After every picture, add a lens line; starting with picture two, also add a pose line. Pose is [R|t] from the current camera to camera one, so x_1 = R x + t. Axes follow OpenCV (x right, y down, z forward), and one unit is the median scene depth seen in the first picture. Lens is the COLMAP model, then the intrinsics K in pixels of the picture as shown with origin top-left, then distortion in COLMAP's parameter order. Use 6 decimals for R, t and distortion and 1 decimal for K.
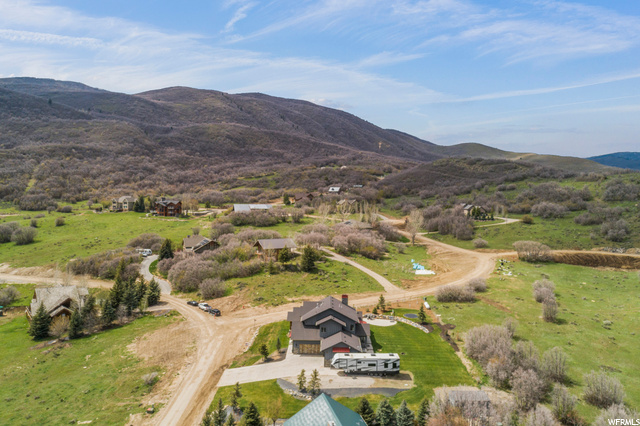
lens RADIAL K [[424.3, 0, 320.0], [0, 424.3, 213.0], [0, 0, 1]] dist [-0.016058, 0.006299]
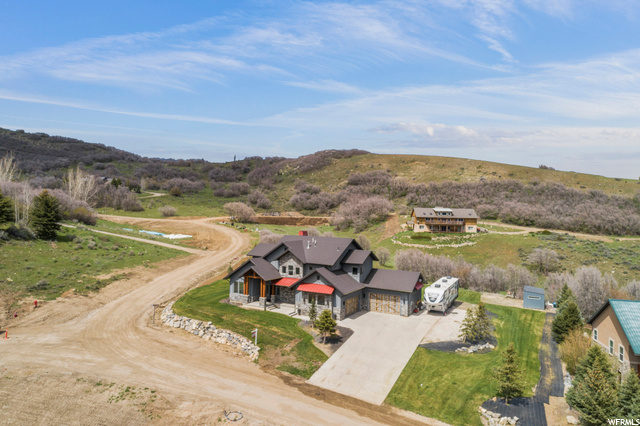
lens RADIAL K [[424.3, 0, 320.0], [0, 424.3, 213.0], [0, 0, 1]] dist [-0.016058, 0.006299]
pose [[0.461286, -0.008343, 0.887212, -0.600012], [0.014882, 0.999888, 0.001665, 0.189448], [-0.887127, 0.012436, 0.461358, 0.773149]]
